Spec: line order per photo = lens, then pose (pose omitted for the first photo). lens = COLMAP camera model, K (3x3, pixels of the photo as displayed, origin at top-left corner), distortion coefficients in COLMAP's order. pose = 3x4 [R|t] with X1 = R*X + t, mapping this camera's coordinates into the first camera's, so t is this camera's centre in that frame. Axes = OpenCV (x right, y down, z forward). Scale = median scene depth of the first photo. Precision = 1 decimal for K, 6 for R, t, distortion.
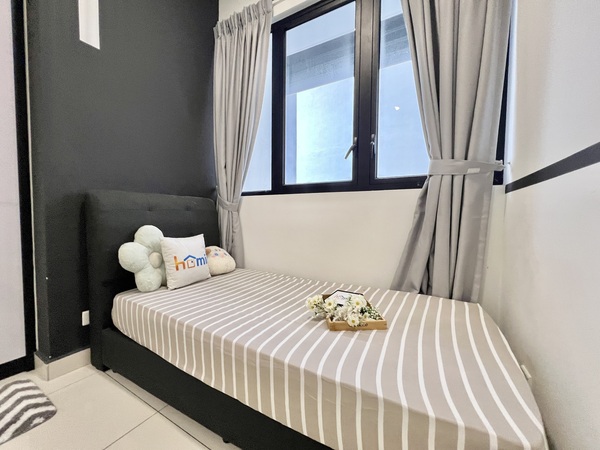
lens RADIAL K [[242.6, 0, 298.4], [0, 242.6, 223.8], [0, 0, 1]] dist [0.005866, -0.000410]
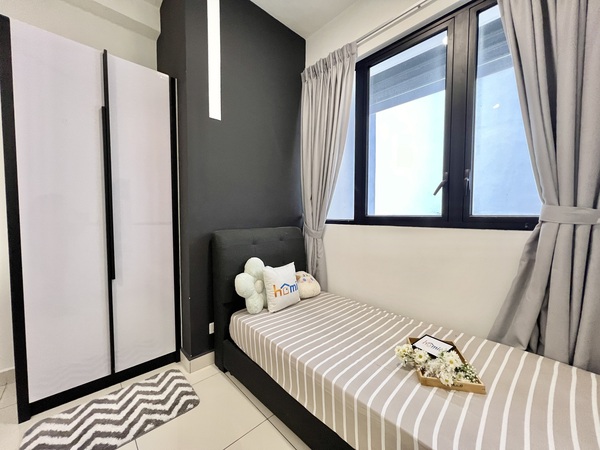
lens RADIAL K [[242.6, 0, 298.7], [0, 242.6, 225.8], [0, 0, 1]] dist [0.005866, -0.000410]
pose [[0.957327, 0.004712, -0.288968, -0.051489], [-0.003056, 0.999976, 0.006180, -0.170708], [0.288990, -0.005033, 0.957319, -0.107003]]
